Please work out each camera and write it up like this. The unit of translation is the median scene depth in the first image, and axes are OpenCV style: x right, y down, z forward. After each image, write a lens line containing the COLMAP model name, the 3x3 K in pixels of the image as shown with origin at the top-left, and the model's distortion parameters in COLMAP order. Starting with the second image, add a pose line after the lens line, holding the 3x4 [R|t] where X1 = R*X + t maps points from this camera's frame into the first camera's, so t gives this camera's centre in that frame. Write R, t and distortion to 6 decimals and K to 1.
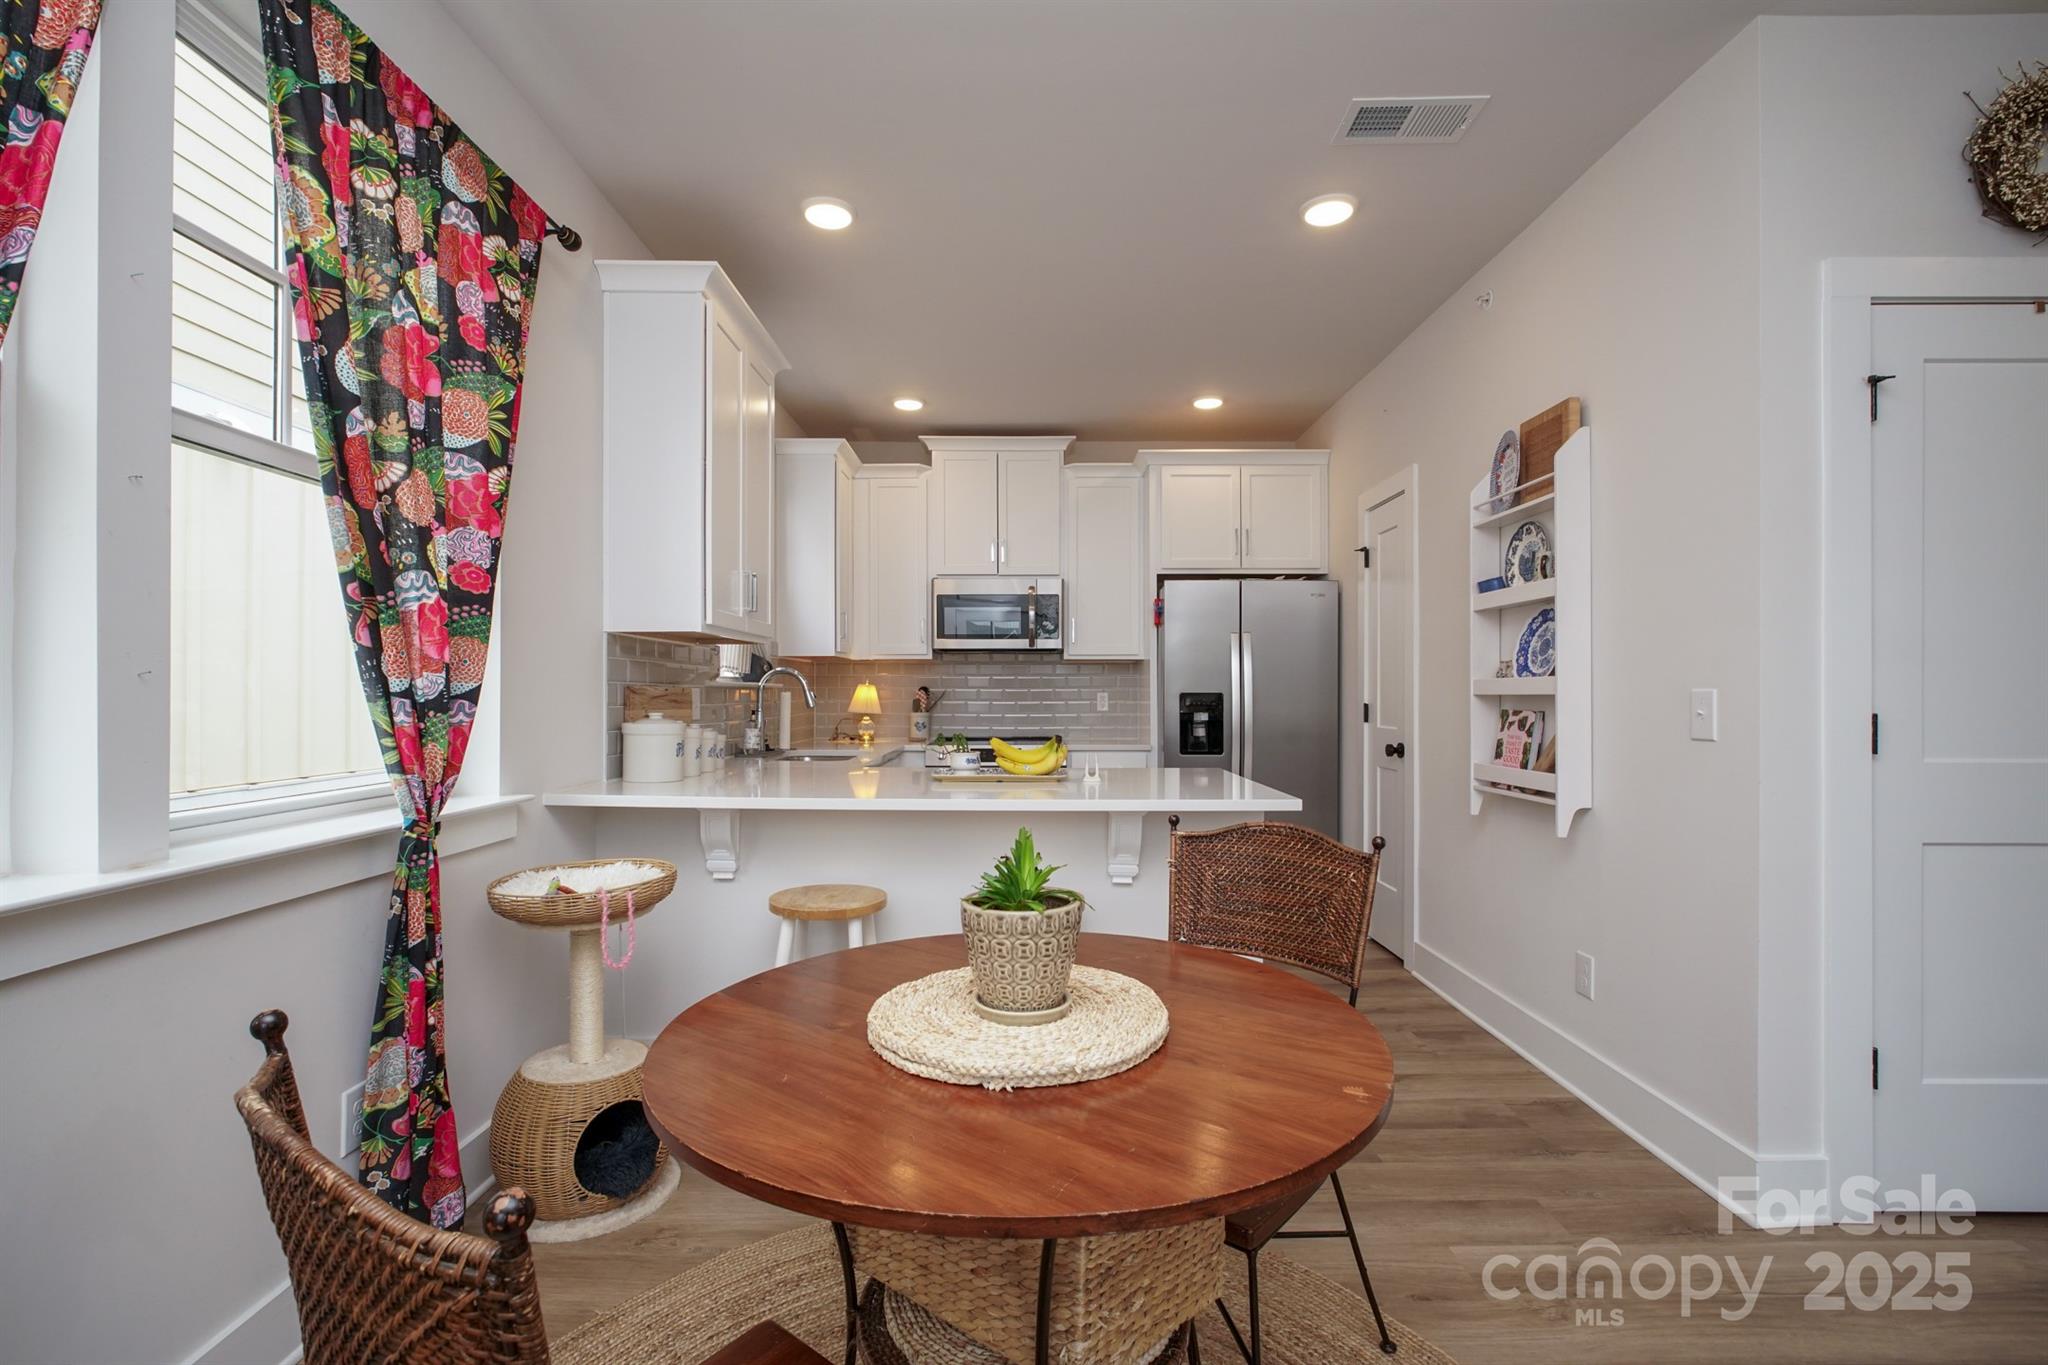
lens RADIAL K [[923.6, 0, 1024.0], [0, 923.6, 689.2], [0, 0, 1]] dist [-0.000789, 0.000007]
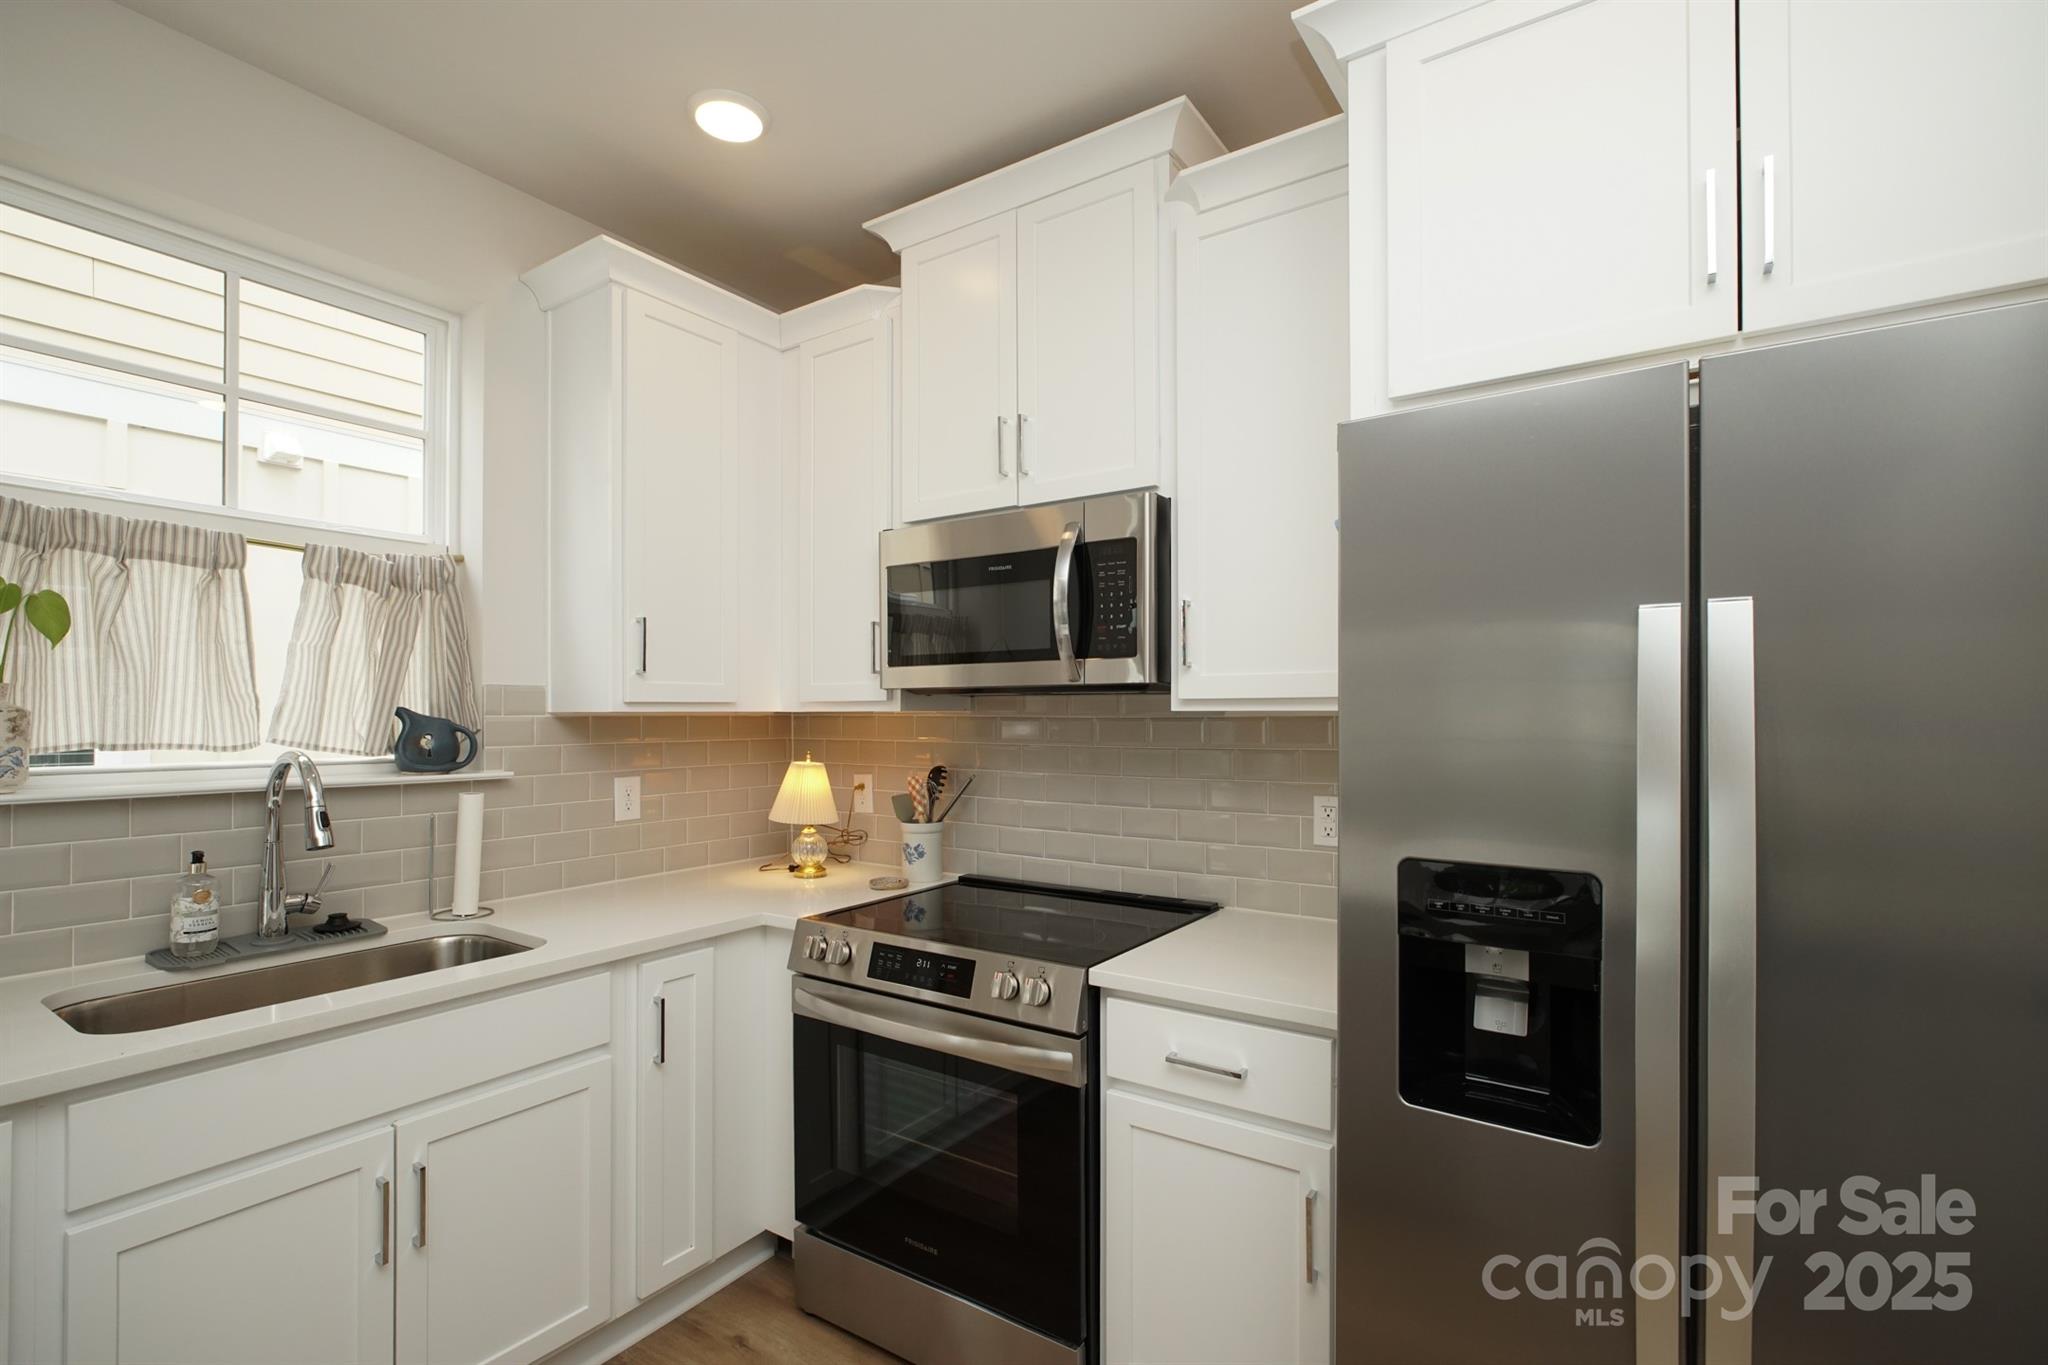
lens RADIAL K [[929.4, 0, 1022.3], [0, 929.4, 706.0], [0, 0, 1]] dist [-0.002362, 0.000600]
pose [[0.822138, -0.004853, -0.569267, 0.227785], [0.000594, 0.999970, -0.007666, -0.035074], [0.569288, 0.005964, 0.822117, 0.721926]]
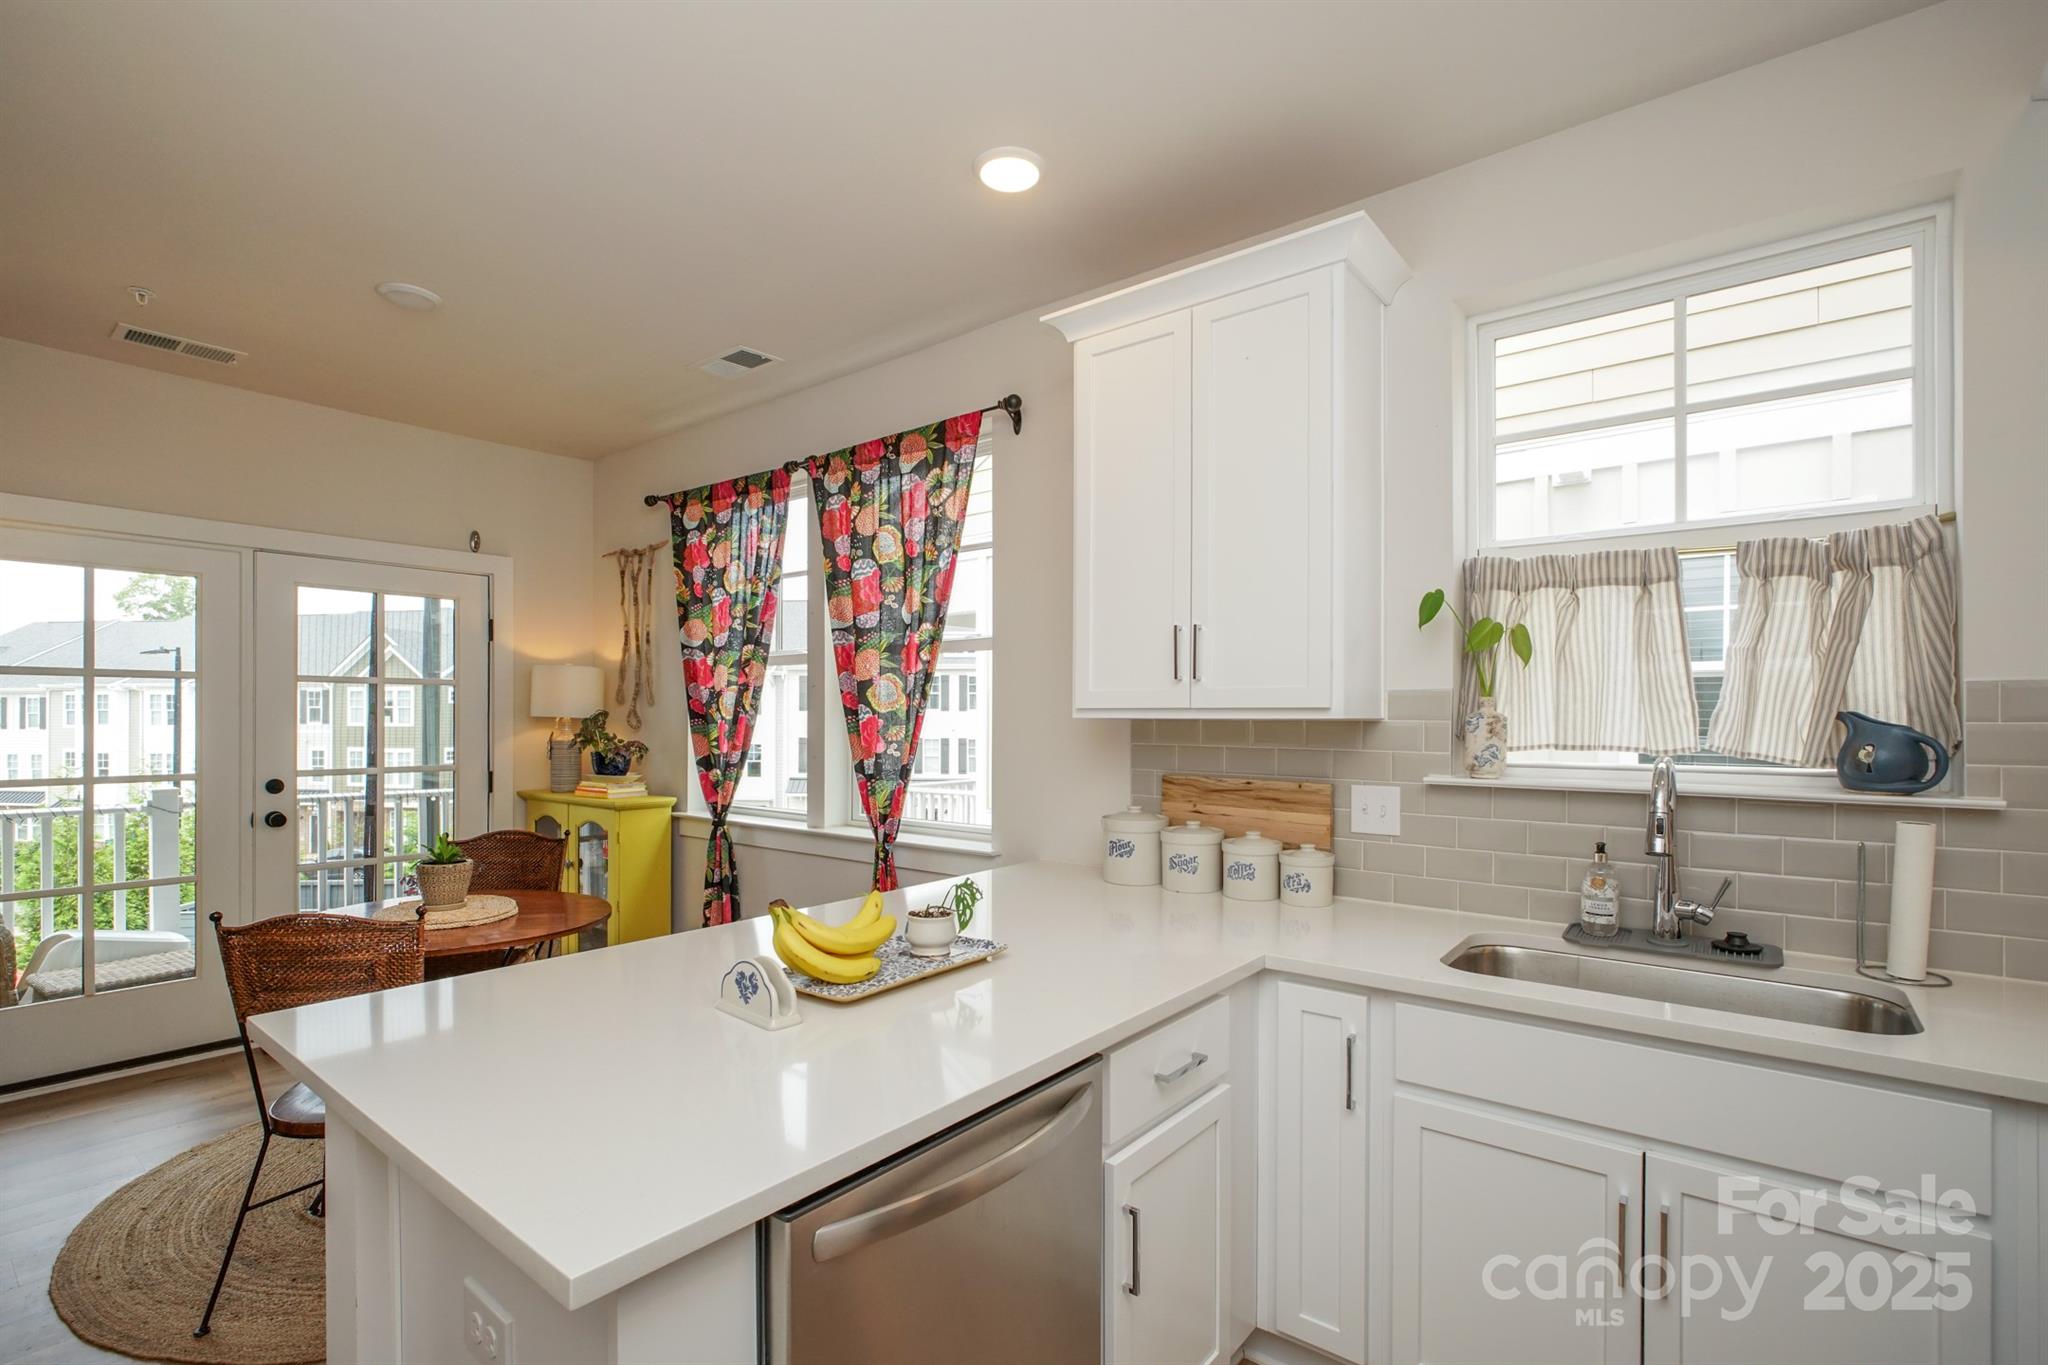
lens RADIAL K [[951.2, 0, 1014.1], [0, 951.2, 715.8], [0, 0, 1]] dist [-0.011025, 0.001422]
pose [[-0.631554, -0.003271, -0.775325, 0.238183], [0.000292, 0.999990, -0.004457, -0.034926], [0.775332, -0.003041, -0.631546, 0.899057]]
